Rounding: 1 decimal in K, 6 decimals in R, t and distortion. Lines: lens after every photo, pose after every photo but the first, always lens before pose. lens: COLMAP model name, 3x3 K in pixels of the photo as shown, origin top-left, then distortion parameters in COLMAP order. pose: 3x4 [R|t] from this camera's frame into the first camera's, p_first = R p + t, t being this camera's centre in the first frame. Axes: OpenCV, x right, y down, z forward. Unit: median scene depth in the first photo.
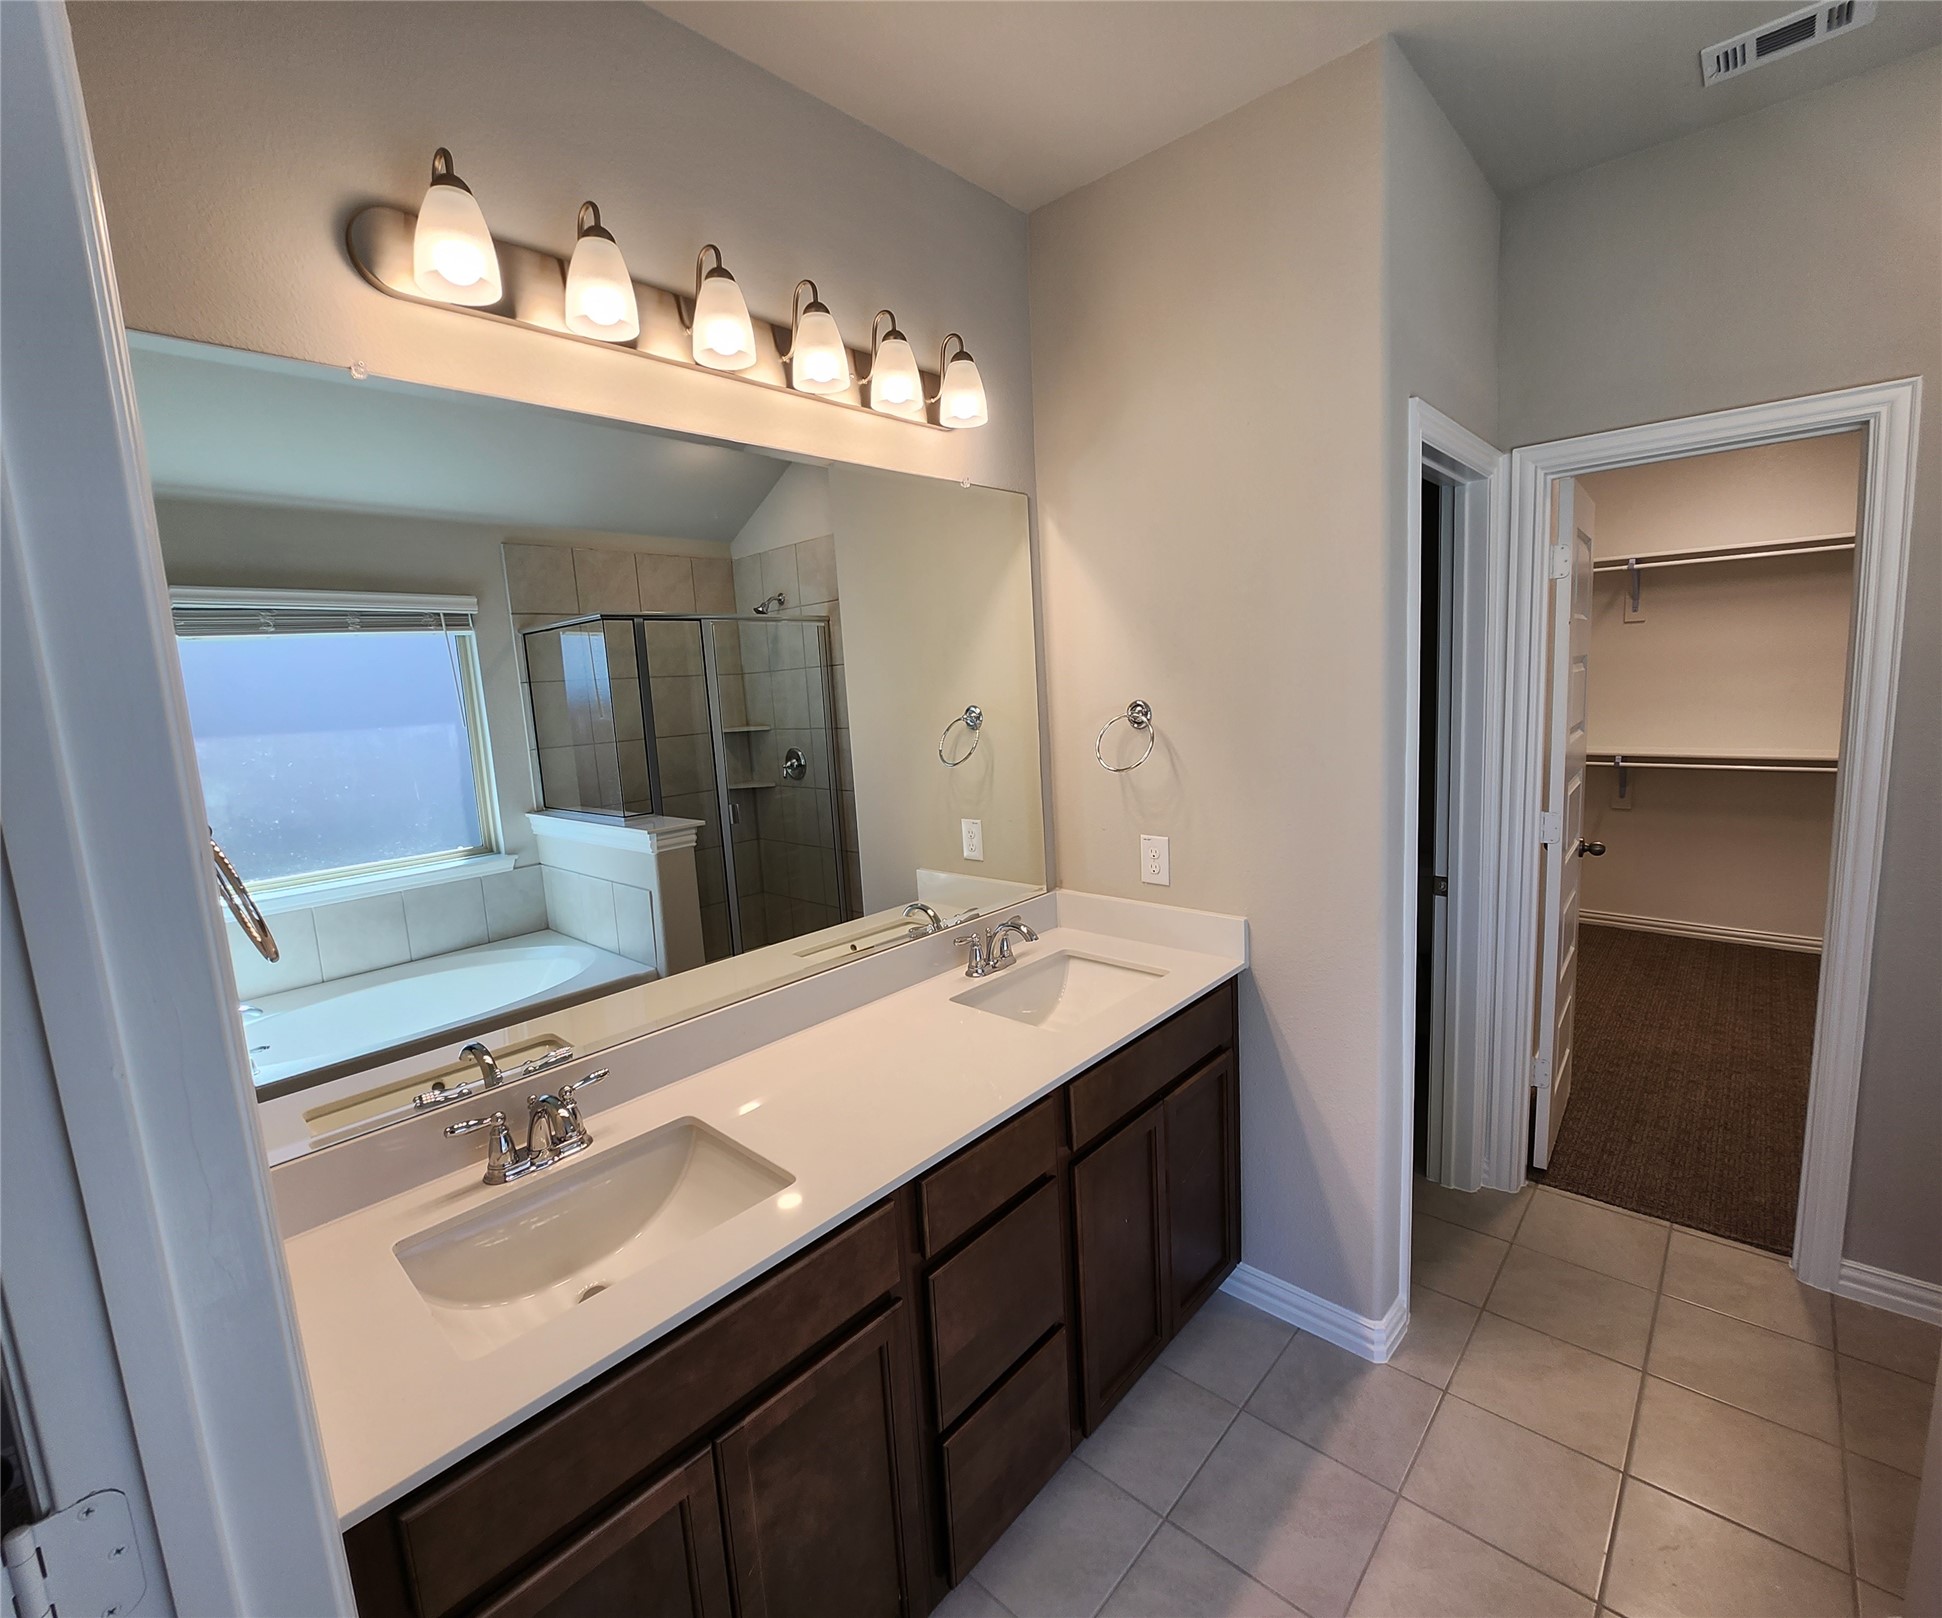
lens RADIAL K [[857.7, 0, 962.1], [0, 857.7, 804.4], [0, 0, 1]] dist [-0.015133, -0.002659]
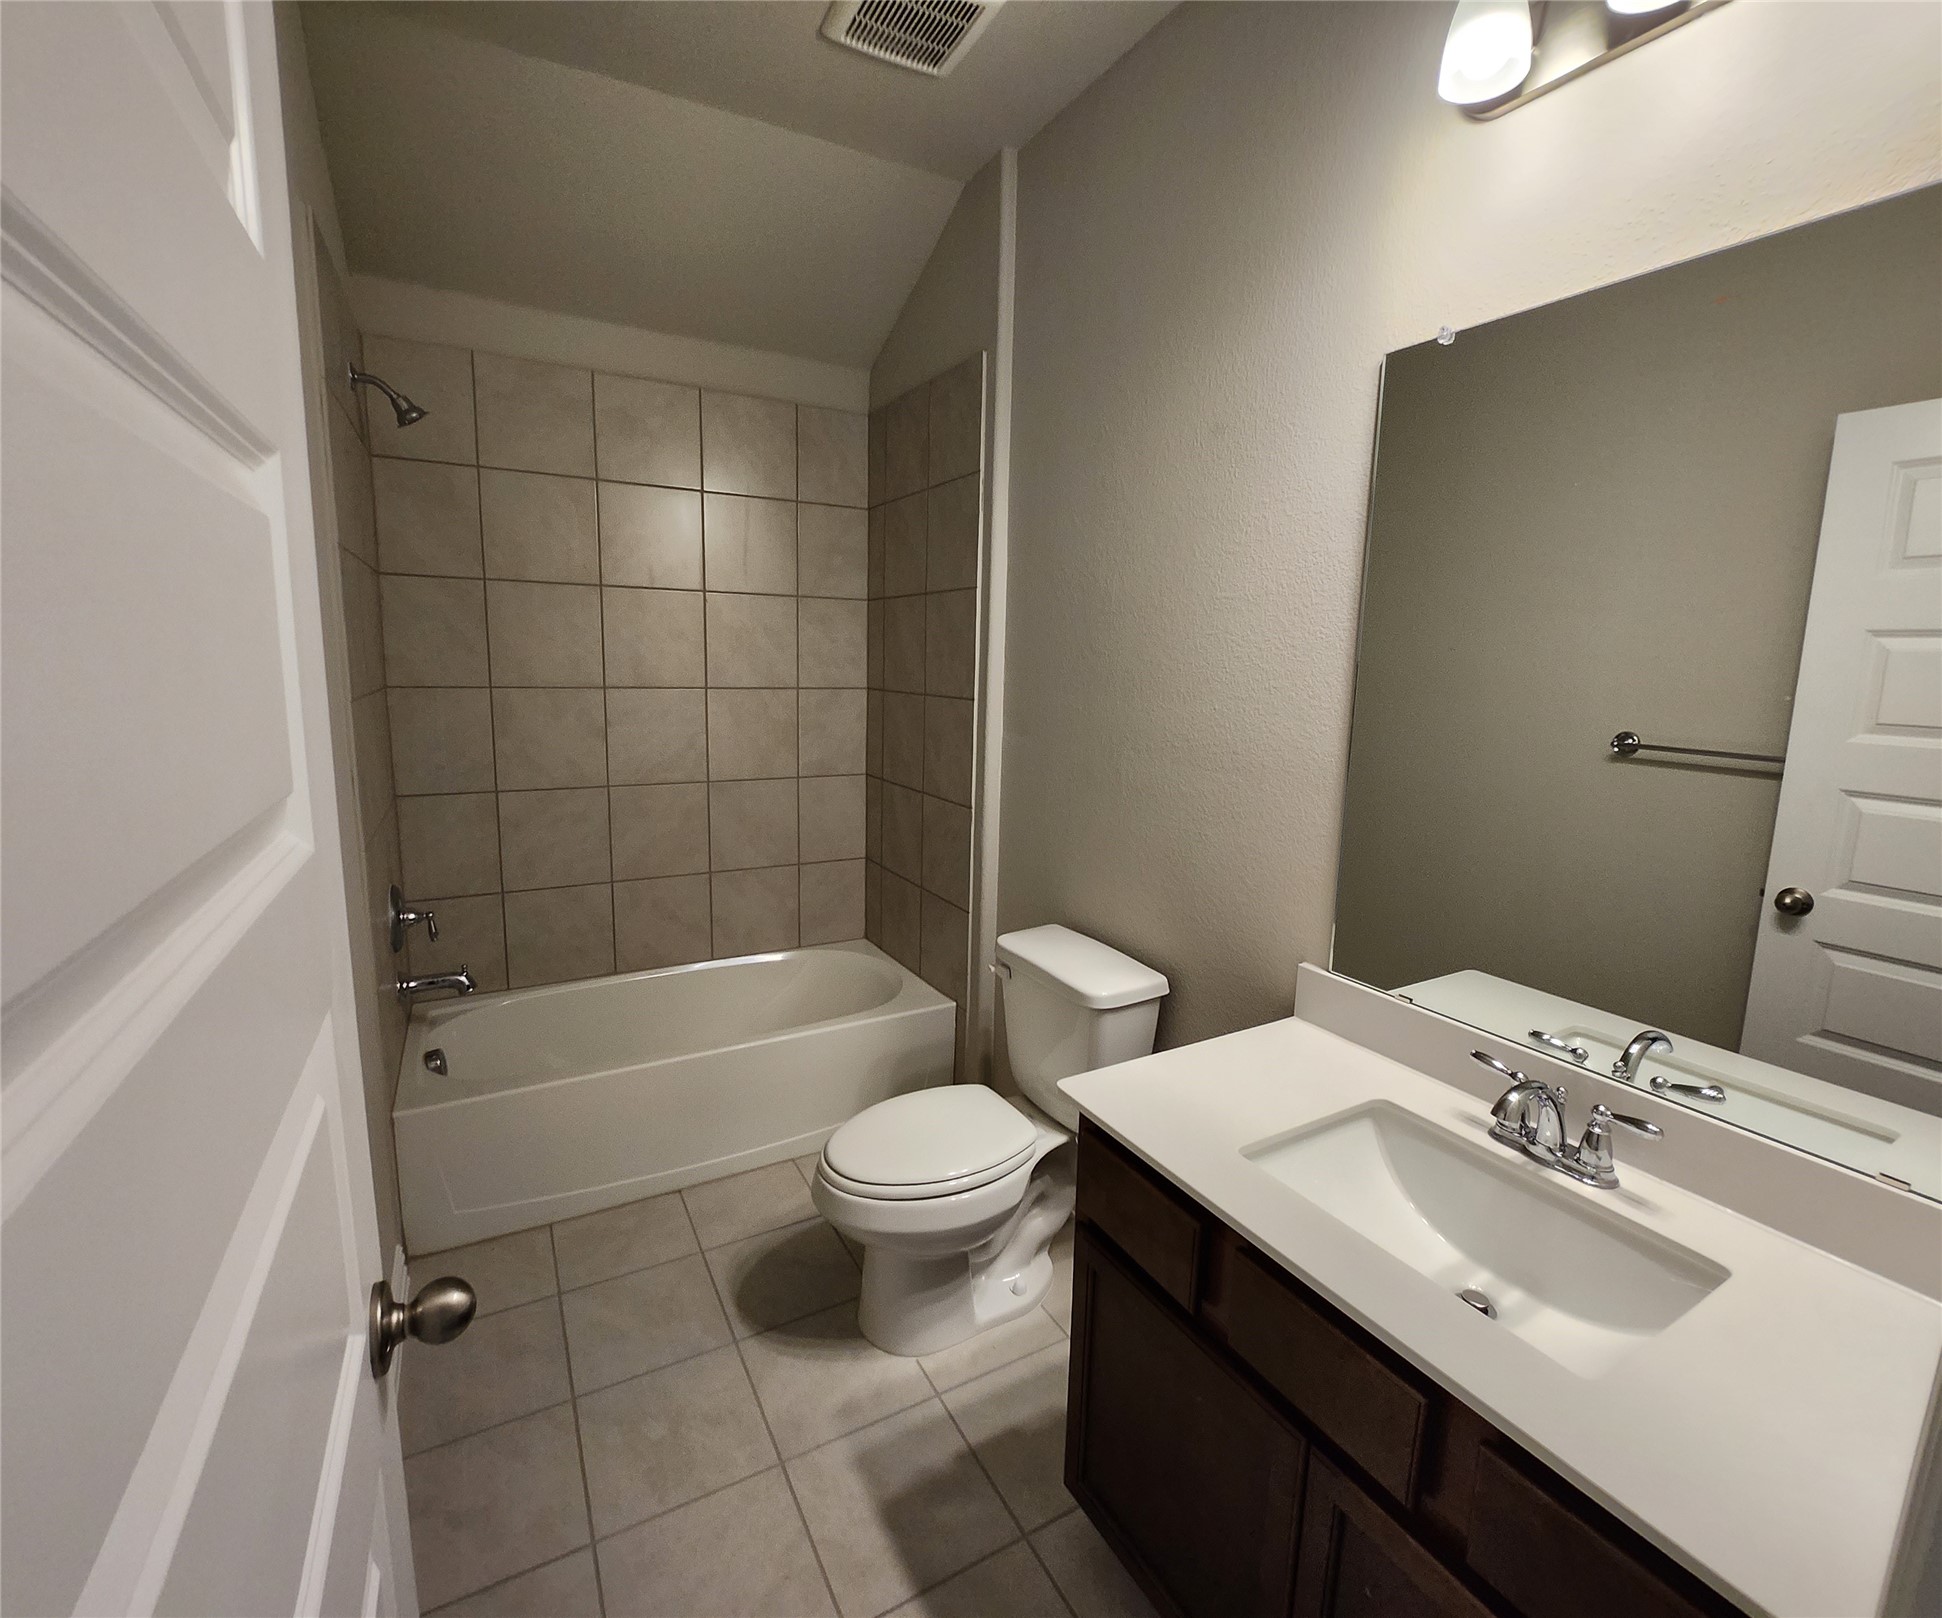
lens RADIAL K [[857.7, 0, 971.7], [0, 857.7, 800.3], [0, 0, 1]] dist [-0.015133, -0.002659]
pose [[-0.302249, 0.193267, -0.933431, 0.398836], [-0.148815, 0.957657, 0.246470, -0.041142], [0.941541, 0.213404, -0.260690, 0.622649]]
